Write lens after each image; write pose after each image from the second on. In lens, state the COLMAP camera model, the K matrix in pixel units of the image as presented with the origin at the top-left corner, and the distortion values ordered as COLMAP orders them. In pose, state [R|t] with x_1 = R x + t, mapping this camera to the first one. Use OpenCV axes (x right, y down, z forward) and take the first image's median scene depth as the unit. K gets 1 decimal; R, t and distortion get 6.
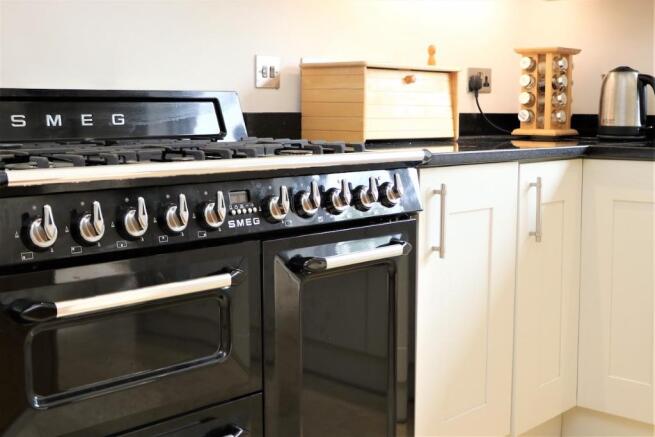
lens RADIAL K [[866.2, 0, 347.6], [0, 866.2, 218.6], [0, 0, 1]] dist [-0.023339, -0.031327]
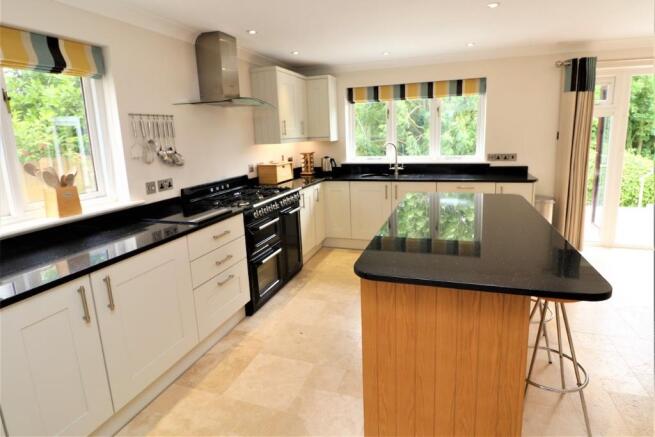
lens RADIAL K [[347.0, 0, 338.5], [0, 347.0, 194.4], [0, 0, 1]] dist [-0.004073, -0.002328]
pose [[0.900523, -0.109778, 0.420722, -0.415292], [0.094080, 0.993876, 0.057960, -0.100564], [-0.424509, -0.012613, 0.905336, -0.643759]]
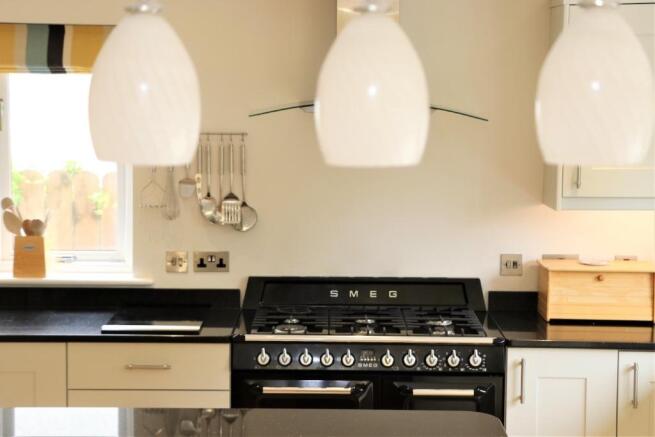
lens RADIAL K [[1377.3, 0, 326.8], [0, 1377.3, 253.1], [0, 0, 1]] dist [0.217353, 0.099981]
pose [[0.687236, 0.096272, -0.720027, 1.395470], [-0.101527, 0.994180, 0.036026, -0.239427], [0.719305, 0.048344, 0.693011, -0.887645]]
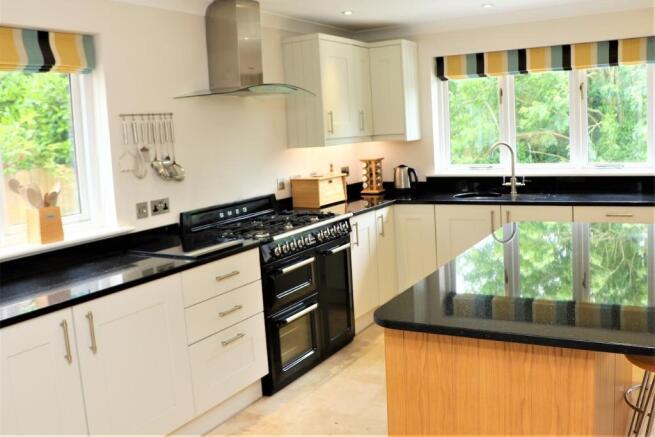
lens RADIAL K [[616.6, 0, 328.6], [0, 616.6, 196.3], [0, 0, 1]] dist [-0.198860, 0.225887]
pose [[0.970344, -0.084499, 0.226478, -0.380910], [0.090434, 0.995775, -0.015939, -0.084621], [-0.224174, 0.035947, 0.973886, -0.891864]]
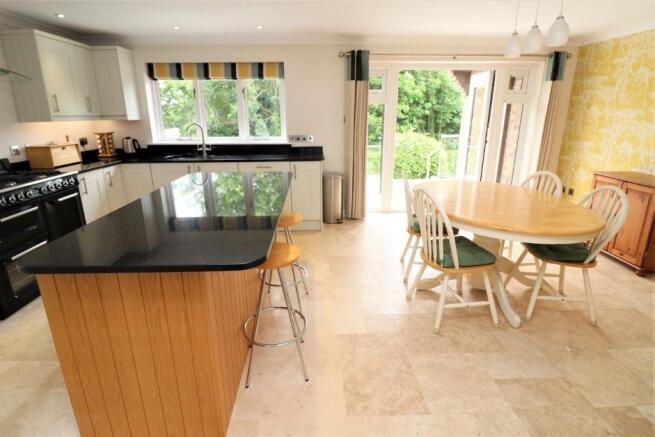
lens RADIAL K [[322.4, 0, 317.3], [0, 322.4, 205.1], [0, 0, 1]] dist [0.000017, -0.012918]
pose [[0.706882, -0.200264, 0.678389, -0.144226], [0.100461, 0.977785, 0.183967, -0.065941], [-0.700161, -0.061892, 0.711297, -0.770703]]
